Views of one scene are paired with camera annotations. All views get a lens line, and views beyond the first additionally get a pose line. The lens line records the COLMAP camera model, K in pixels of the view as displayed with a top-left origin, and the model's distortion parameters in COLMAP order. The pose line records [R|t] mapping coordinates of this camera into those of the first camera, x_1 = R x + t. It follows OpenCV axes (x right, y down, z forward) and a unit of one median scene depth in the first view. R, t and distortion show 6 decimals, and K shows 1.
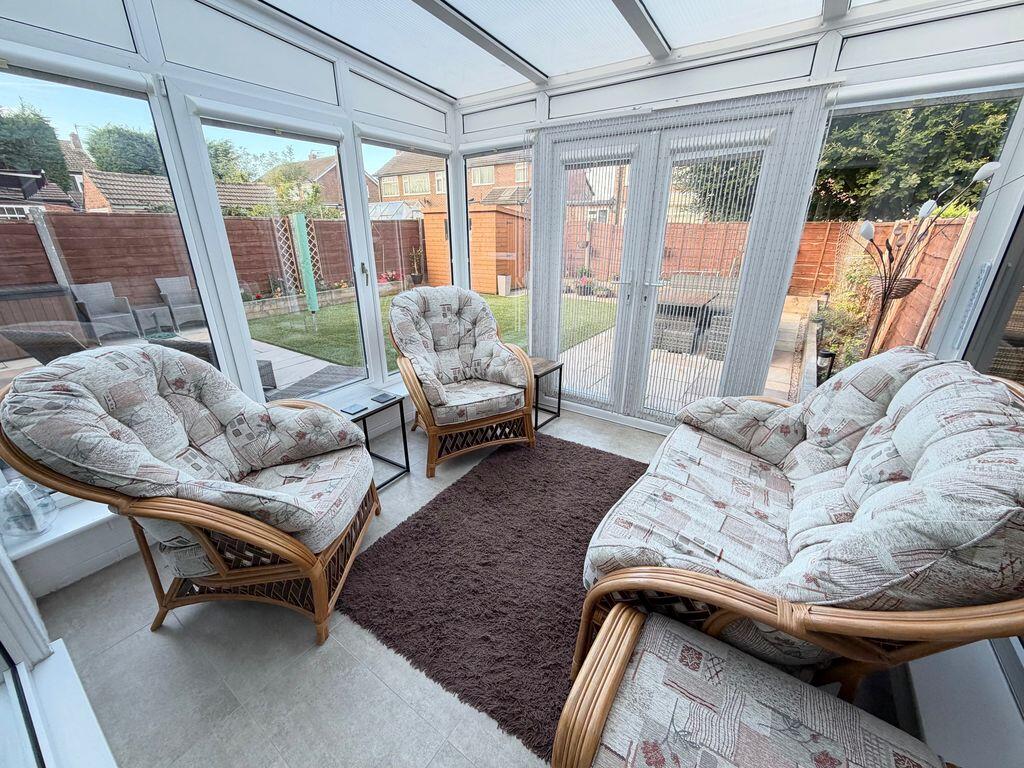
lens RADIAL K [[406.7, 0, 510.5], [0, 406.7, 385.2], [0, 0, 1]] dist [0.002730, 0.000185]
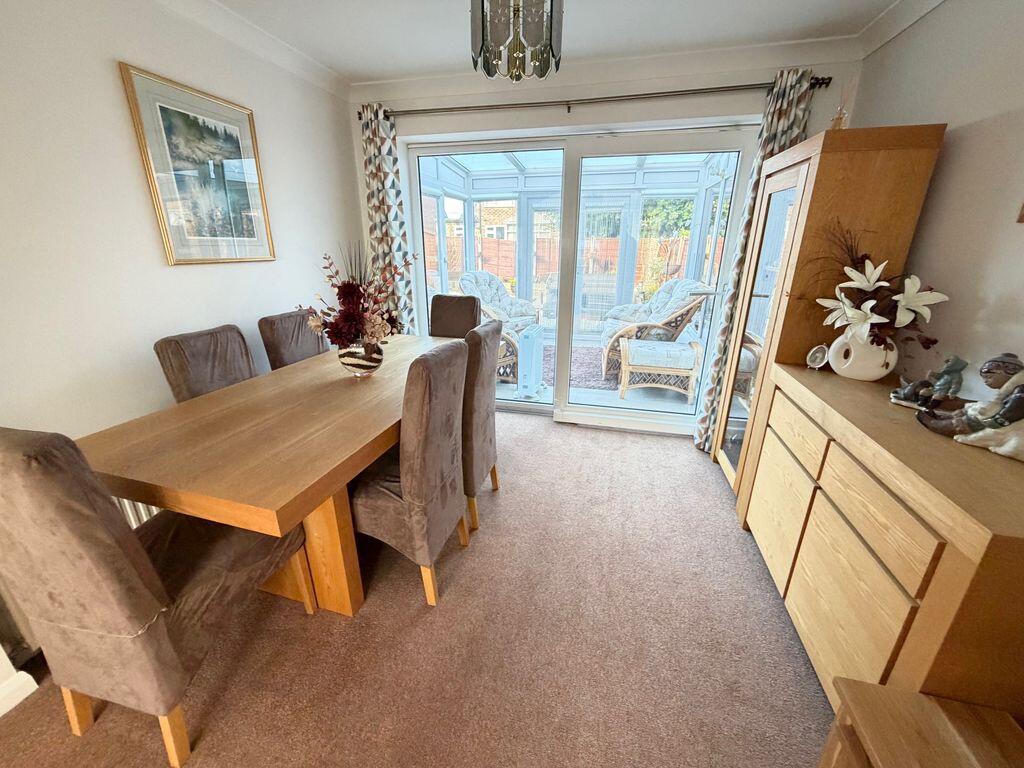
lens RADIAL K [[406.7, 0, 511.9], [0, 406.7, 383.4], [0, 0, 1]] dist [0.002730, 0.000185]
pose [[0.933845, -0.112188, 0.339628, -0.787184], [0.123478, 0.992278, -0.011742, 0.343885], [-0.335688, 0.052901, 0.940487, -0.859932]]
